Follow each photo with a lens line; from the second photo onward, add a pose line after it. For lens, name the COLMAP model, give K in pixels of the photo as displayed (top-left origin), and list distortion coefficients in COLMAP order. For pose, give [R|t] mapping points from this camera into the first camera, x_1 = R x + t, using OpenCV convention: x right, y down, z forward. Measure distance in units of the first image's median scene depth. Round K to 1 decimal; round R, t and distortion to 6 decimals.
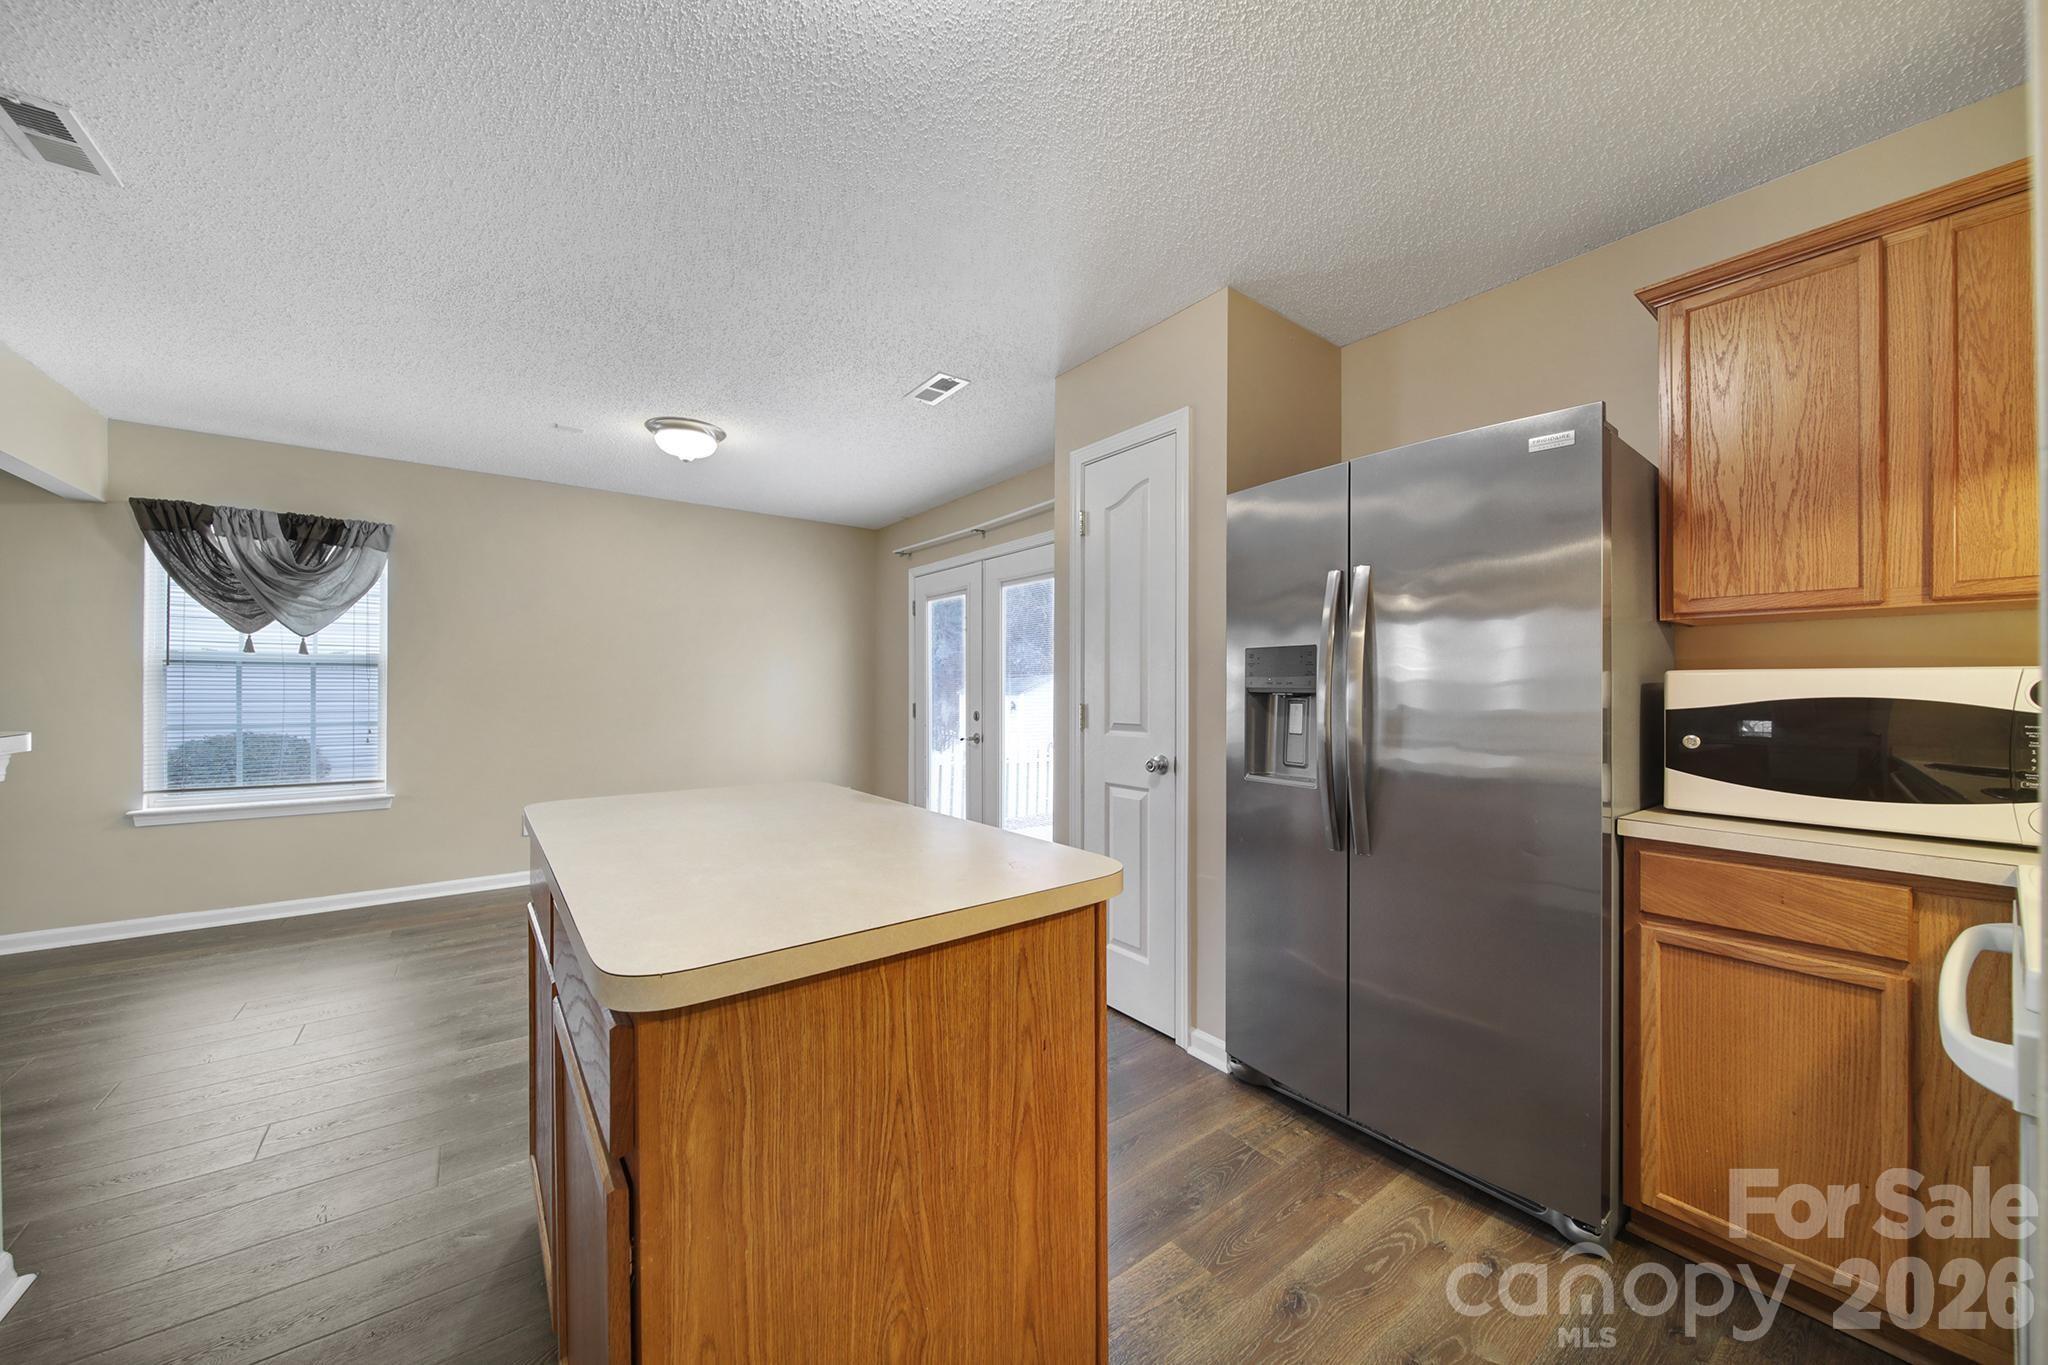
lens RADIAL K [[713.0, 0, 1018.3], [0, 713.0, 685.3], [0, 0, 1]] dist [0.000152, -0.000051]
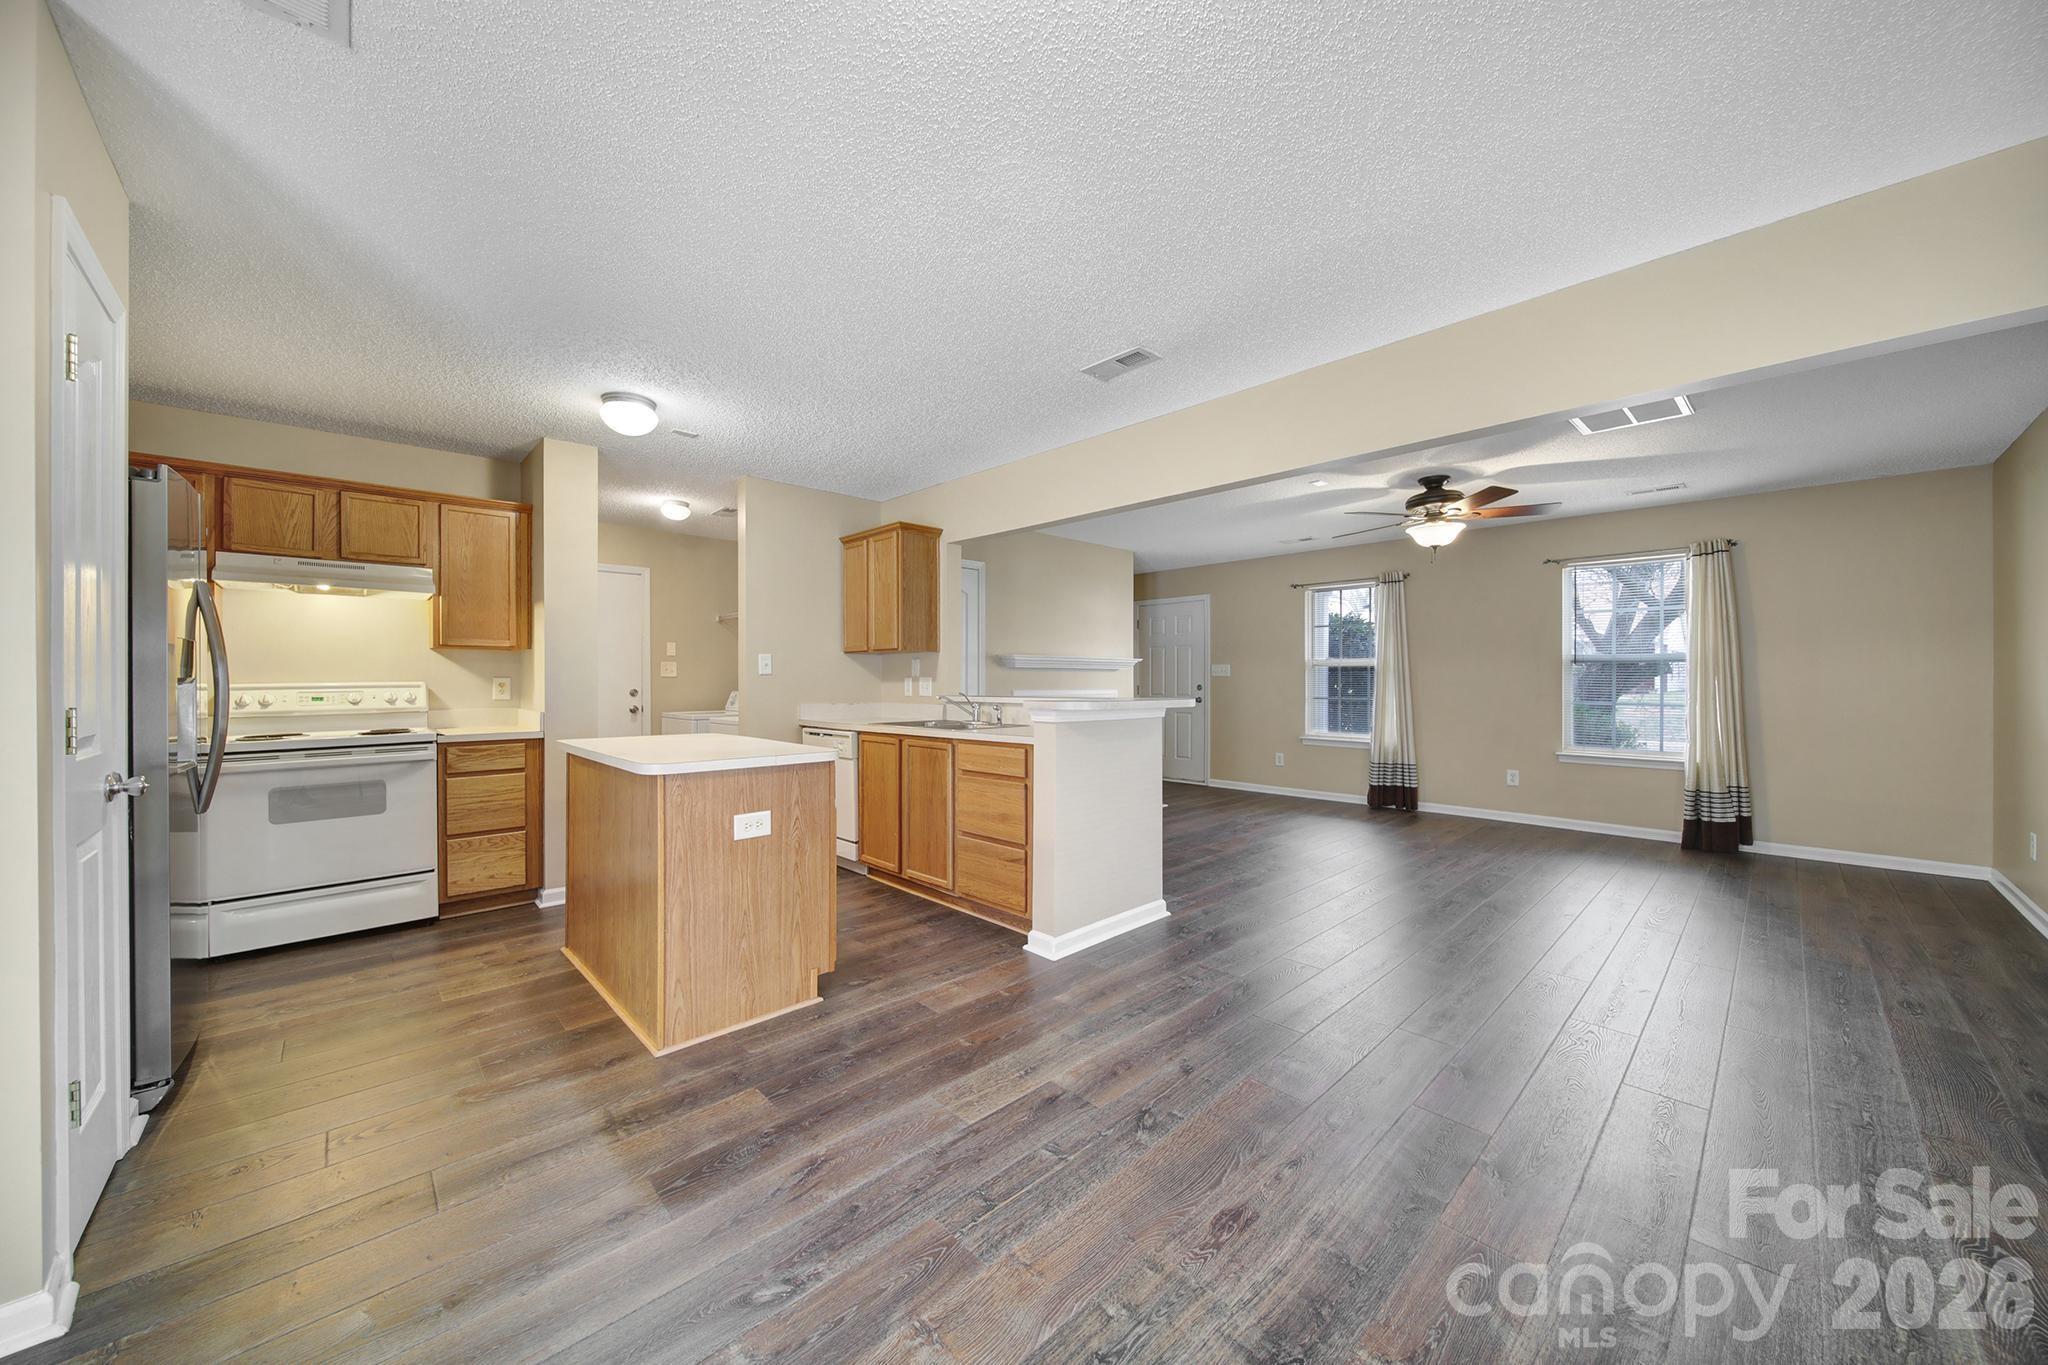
lens RADIAL K [[730.2, 0, 1015.7], [0, 730.2, 681.7], [0, 0, 1]] dist [-0.001878, -0.000266]
pose [[-0.994009, -0.002516, -0.109265, -0.404807], [-0.002236, 0.999994, -0.002686, 0.005367], [0.109271, -0.002425, -0.994009, 1.218913]]
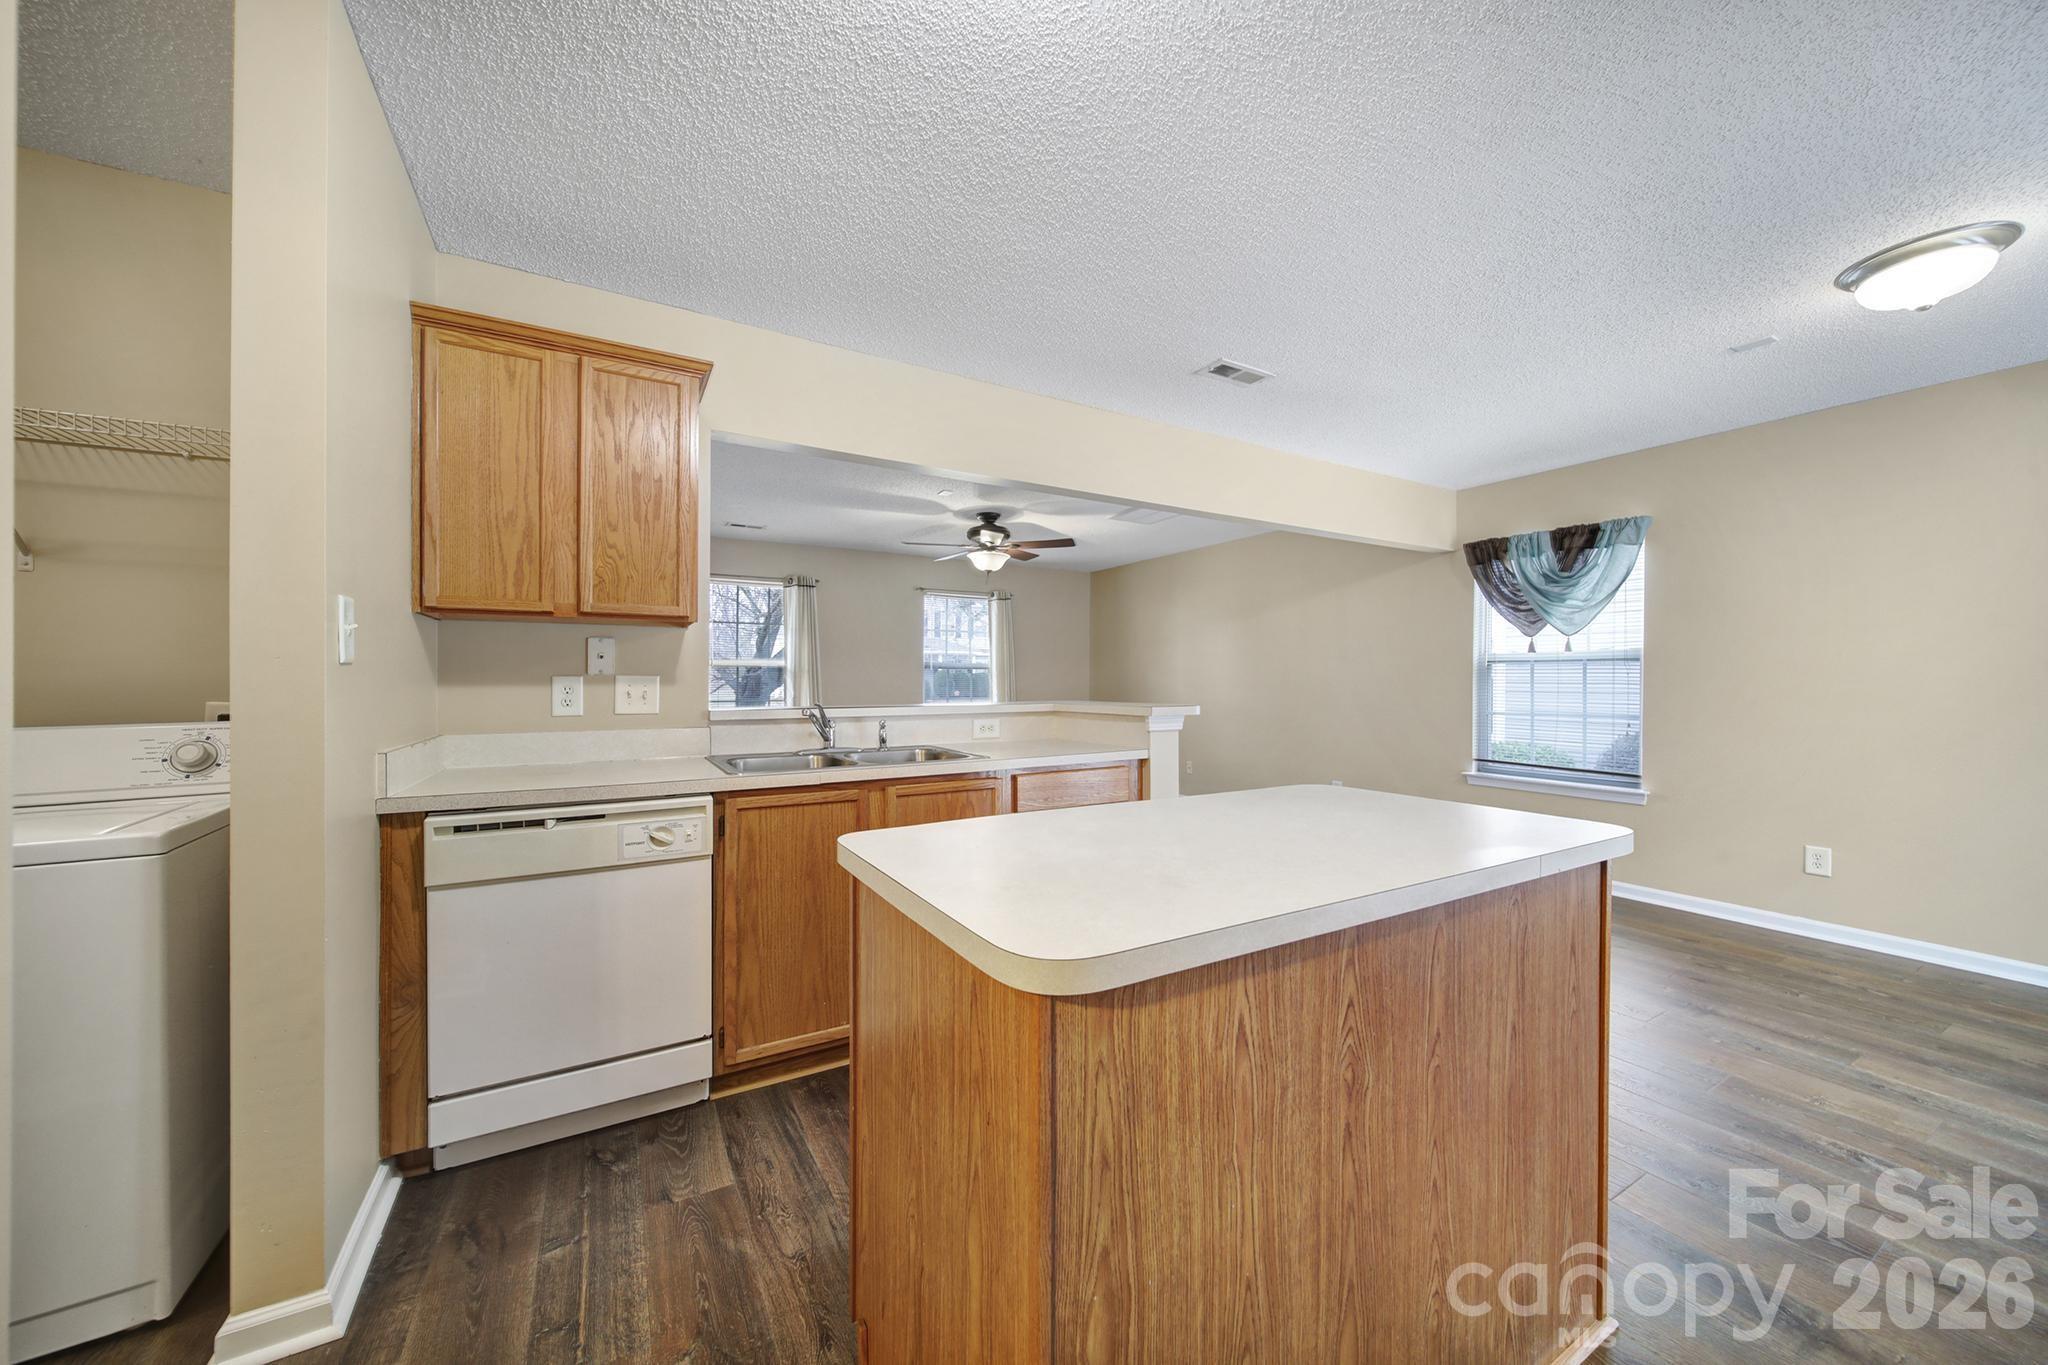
lens RADIAL K [[726.9, 0, 1033.6], [0, 726.9, 690.0], [0, 0, 1]] dist [-0.000605, -0.000044]
pose [[-0.119107, 0.007121, -0.992856, 0.229671], [0.004658, 0.999967, 0.006613, 0.004244], [0.992870, -0.003838, -0.119137, 0.314112]]
